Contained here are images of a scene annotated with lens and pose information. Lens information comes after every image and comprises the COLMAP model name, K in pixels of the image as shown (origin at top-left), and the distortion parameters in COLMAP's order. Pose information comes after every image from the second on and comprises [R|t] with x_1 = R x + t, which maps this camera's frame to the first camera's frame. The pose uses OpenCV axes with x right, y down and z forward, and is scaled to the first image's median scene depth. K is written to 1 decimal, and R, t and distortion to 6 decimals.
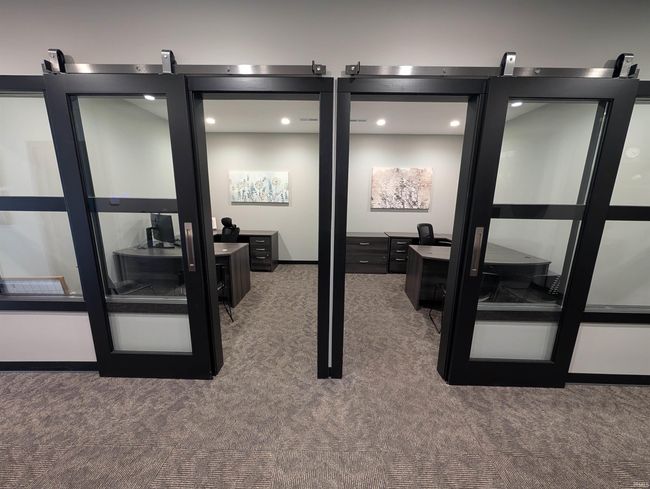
lens RADIAL K [[246.1, 0, 325.7], [0, 246.1, 246.9], [0, 0, 1]] dist [0.001686, -0.000325]
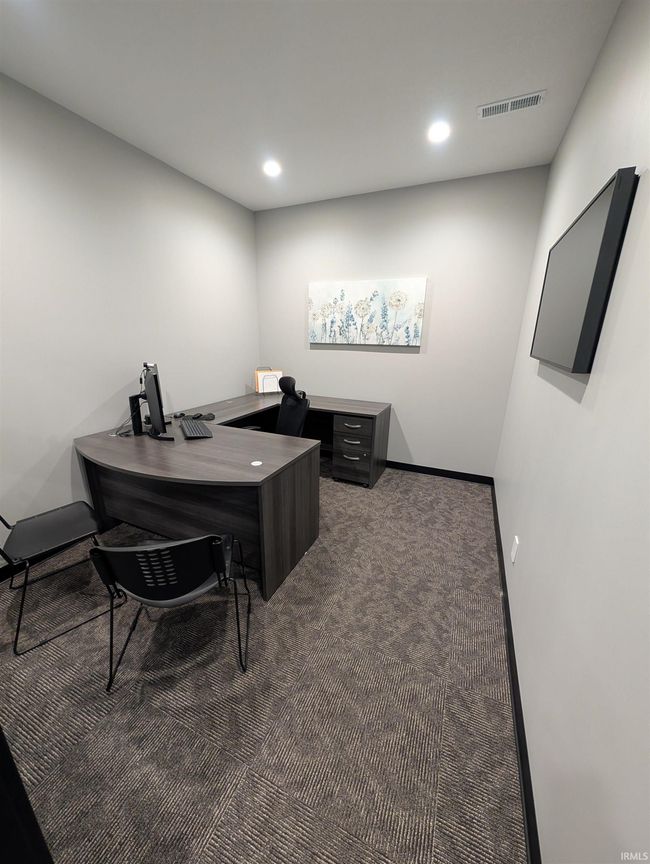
lens RADIAL K [[327.1, 0, 322.5], [0, 327.1, 432.0], [0, 0, 1]] dist [0.001686, -0.000325]
pose [[0.918807, 0.114373, -0.377772, -0.069650], [-0.079570, 0.991120, 0.106539, -0.071570], [0.386603, -0.067830, 0.919749, 0.356894]]
